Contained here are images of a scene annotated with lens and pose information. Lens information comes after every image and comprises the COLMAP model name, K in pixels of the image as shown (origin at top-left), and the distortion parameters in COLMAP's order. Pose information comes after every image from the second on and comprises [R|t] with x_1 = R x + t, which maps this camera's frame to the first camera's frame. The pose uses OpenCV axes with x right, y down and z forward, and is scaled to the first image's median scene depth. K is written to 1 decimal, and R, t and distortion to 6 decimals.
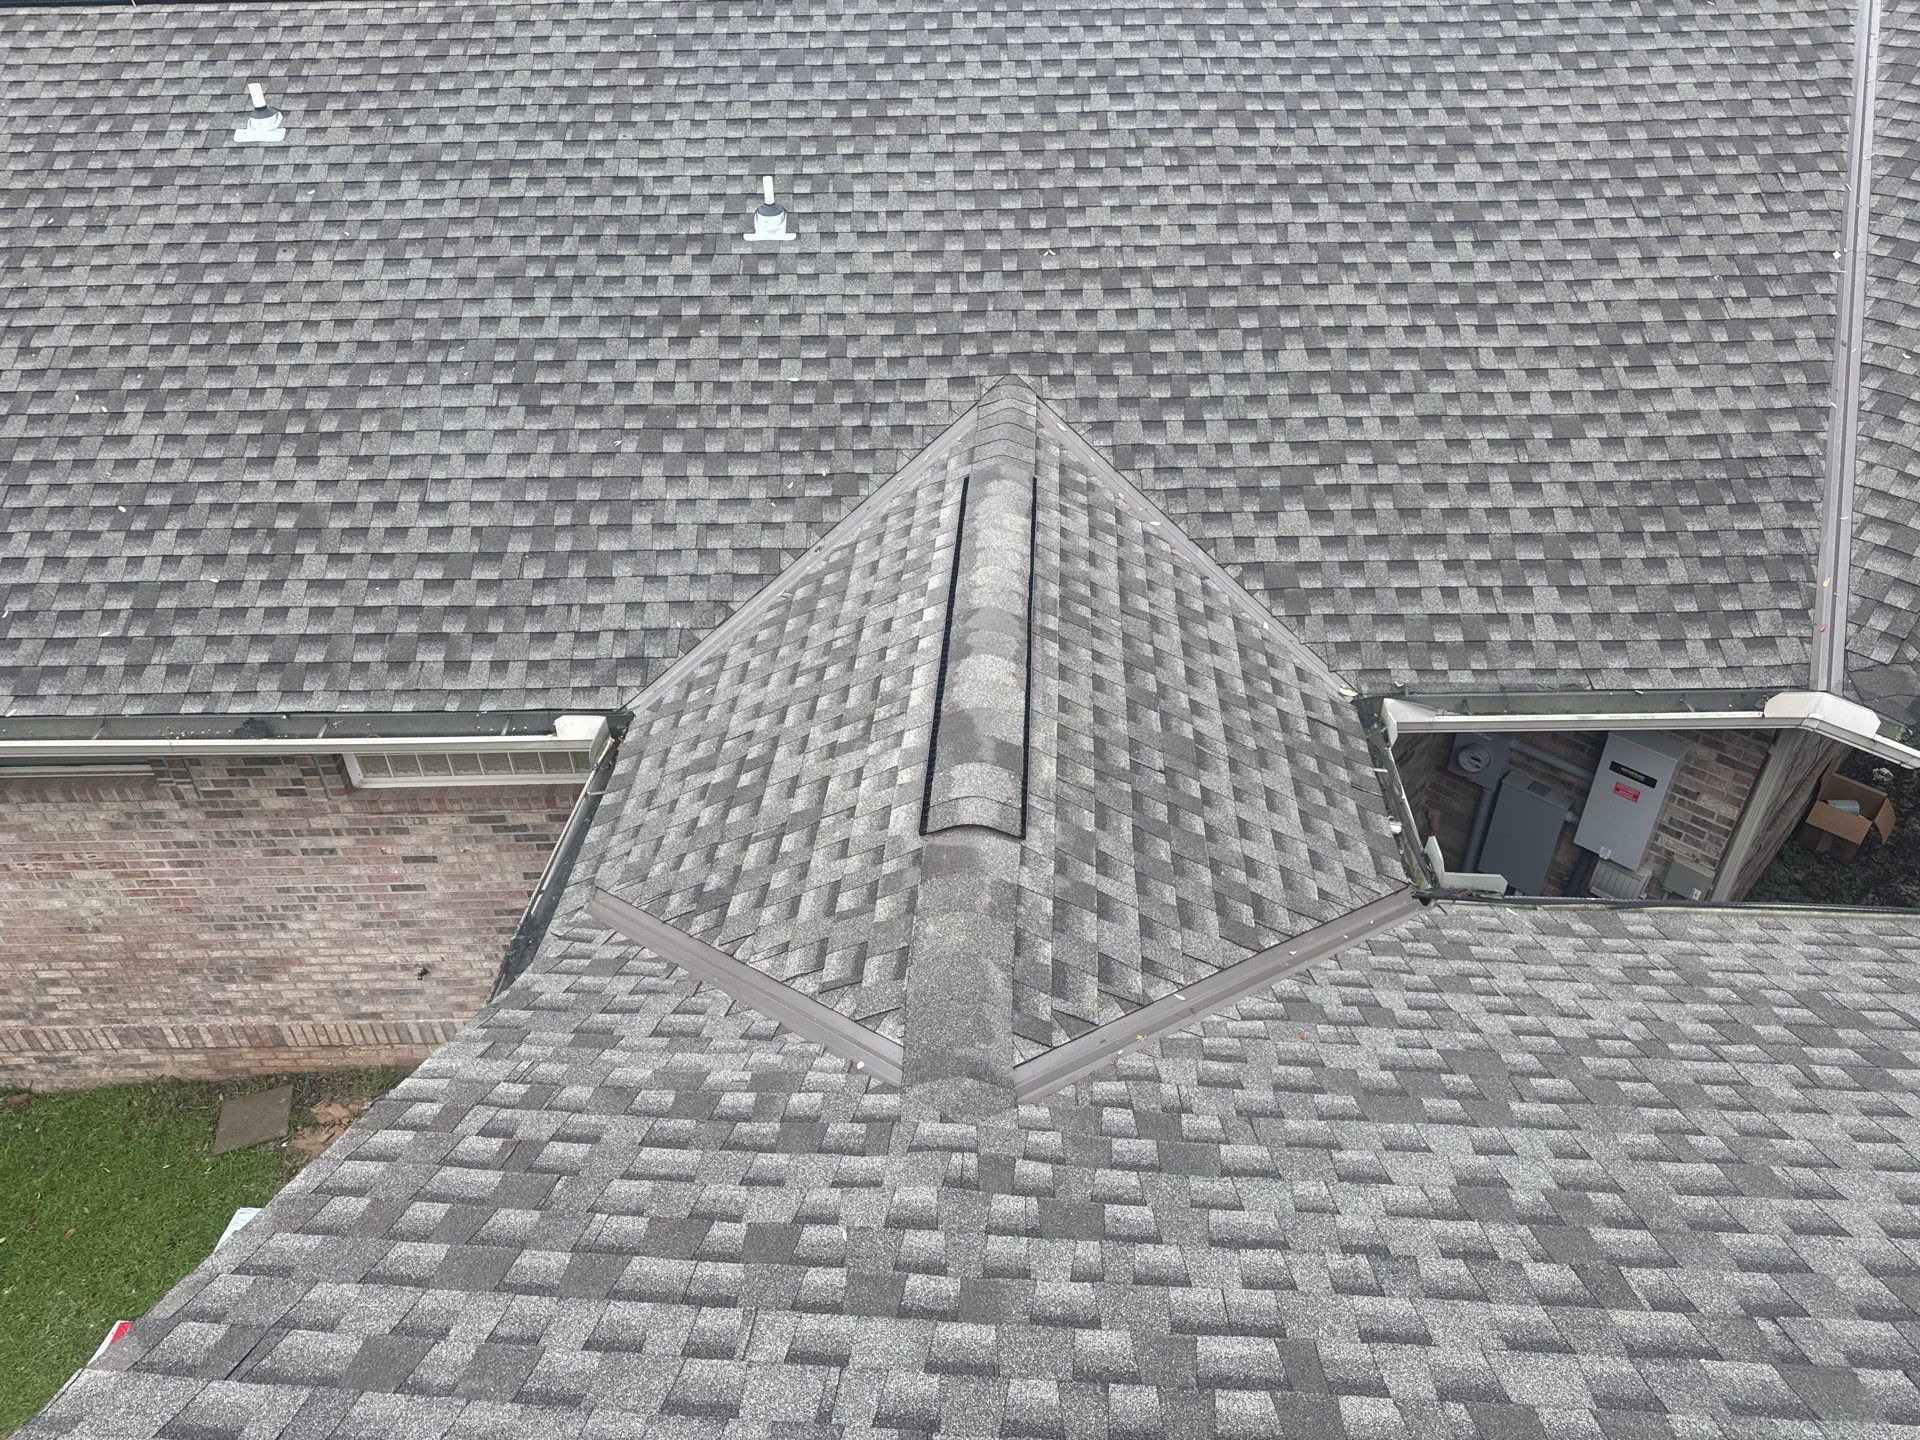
lens RADIAL K [[1335.8, 0, 953.1], [0, 1335.8, 715.9], [0, 0, 1]] dist [0.008813, -0.023174]
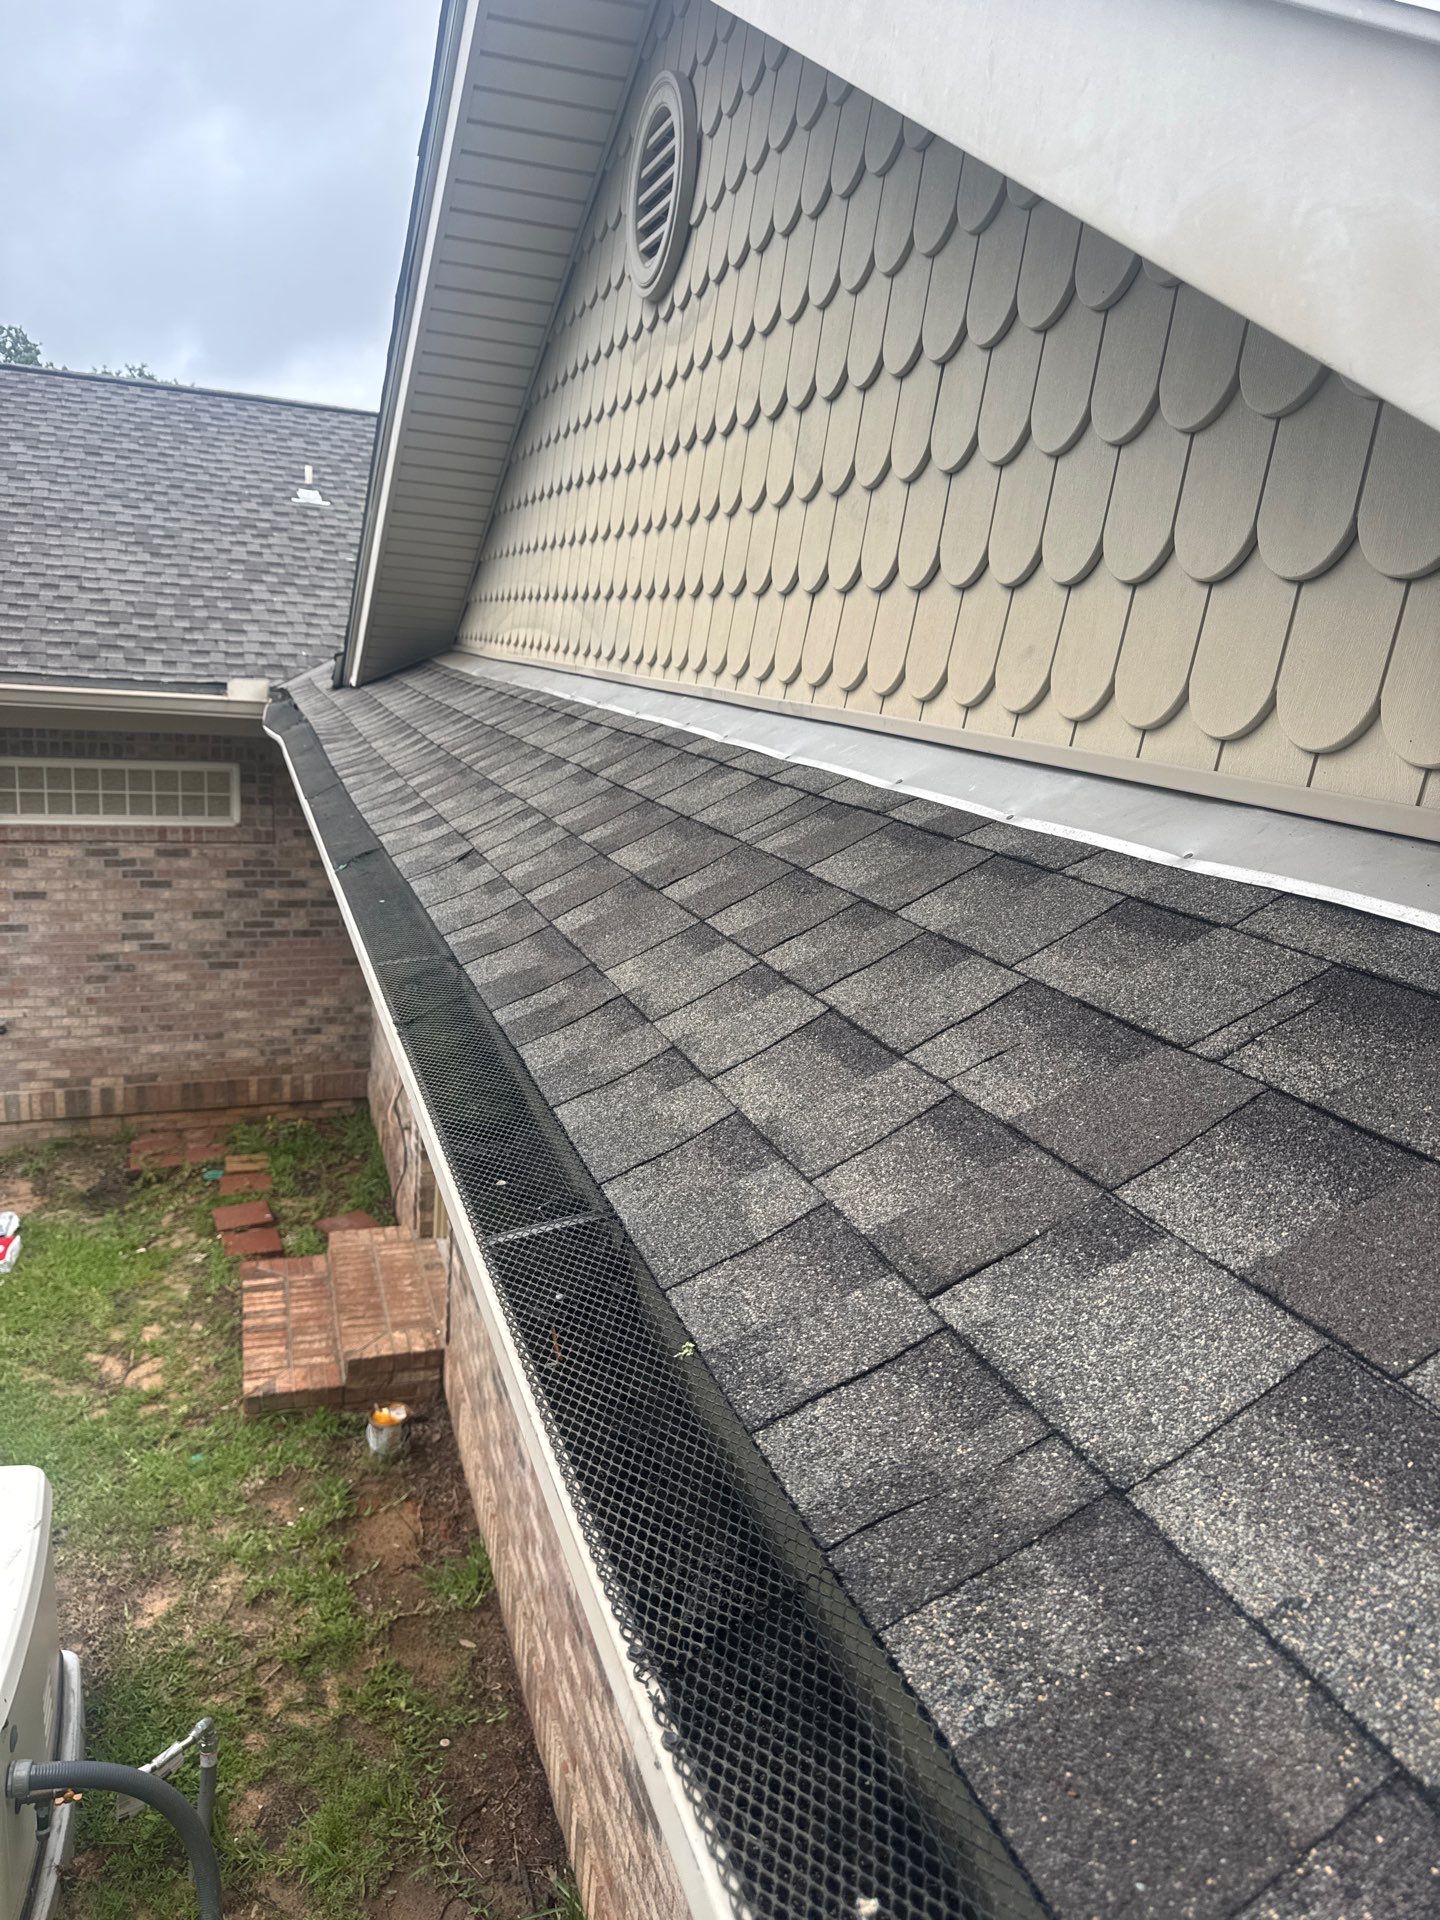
lens RADIAL K [[1335.8, 0, 692.4], [0, 1335.8, 961.9], [0, 0, 1]] dist [0.008813, -0.023174]
pose [[0.927145, -0.014777, 0.374411, -0.305021], [0.157189, 0.922386, -0.352839, 0.669906], [-0.340137, 0.385987, 0.857508, -0.171867]]
